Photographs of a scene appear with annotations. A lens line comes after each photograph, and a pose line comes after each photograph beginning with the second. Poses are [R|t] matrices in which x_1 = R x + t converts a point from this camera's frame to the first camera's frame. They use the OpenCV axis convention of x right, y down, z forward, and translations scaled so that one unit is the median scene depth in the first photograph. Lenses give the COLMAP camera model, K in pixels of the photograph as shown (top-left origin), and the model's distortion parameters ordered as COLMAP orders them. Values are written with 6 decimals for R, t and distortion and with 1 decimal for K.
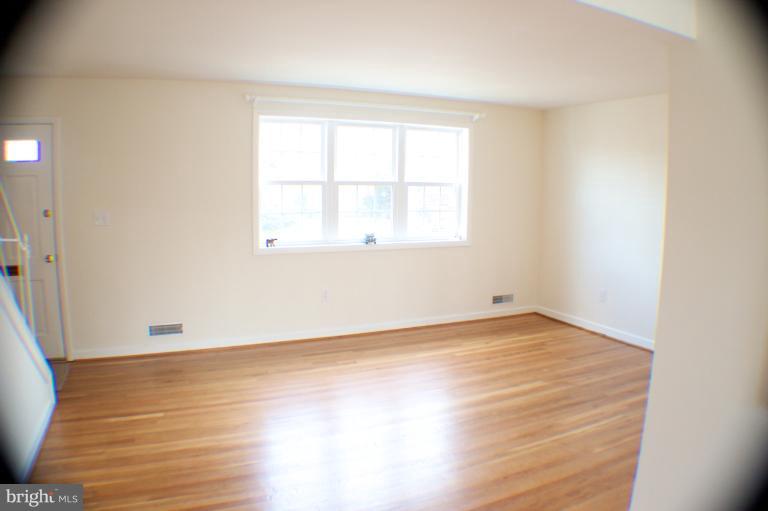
lens RADIAL K [[524.6, 0, 384.0], [0, 524.6, 255.5], [0, 0, 1]] dist [-0.243940, 0.093371]
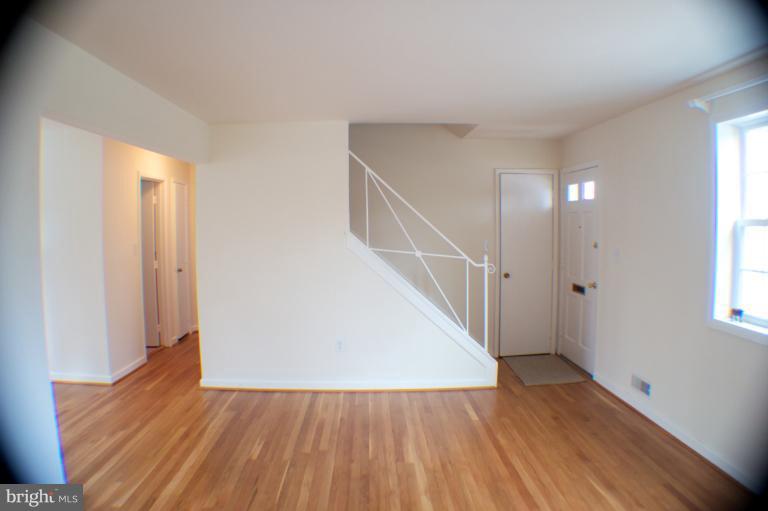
lens RADIAL K [[524.6, 0, 384.0], [0, 524.6, 255.5], [0, 0, 1]] dist [-0.243940, 0.093371]
pose [[-0.390256, 0.048690, -0.919418, 0.491827], [-0.123458, 0.986815, 0.104662, -0.106055], [0.912391, 0.154355, -0.379100, 0.819044]]
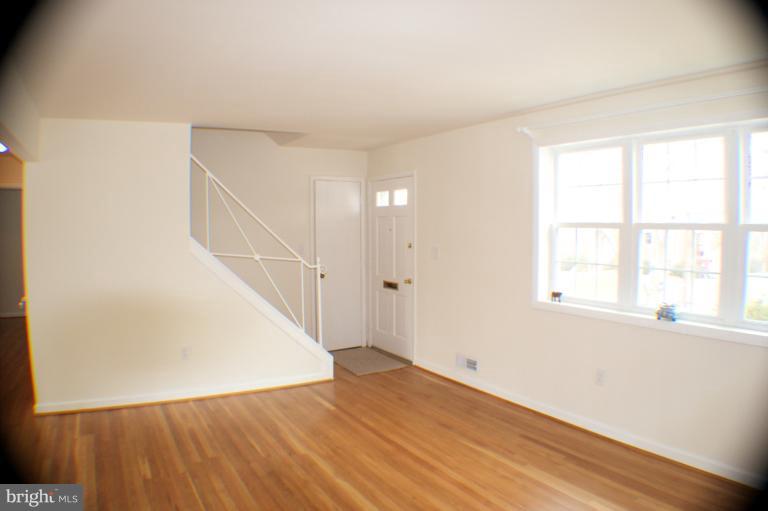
lens RADIAL K [[524.6, 0, 384.0], [0, 524.6, 255.5], [0, 0, 1]] dist [-0.243940, 0.093371]
pose [[0.102914, 0.044188, -0.993708, 0.573924], [-0.132371, 0.990736, 0.030346, -0.079876], [0.985843, 0.128415, 0.107810, 0.639644]]
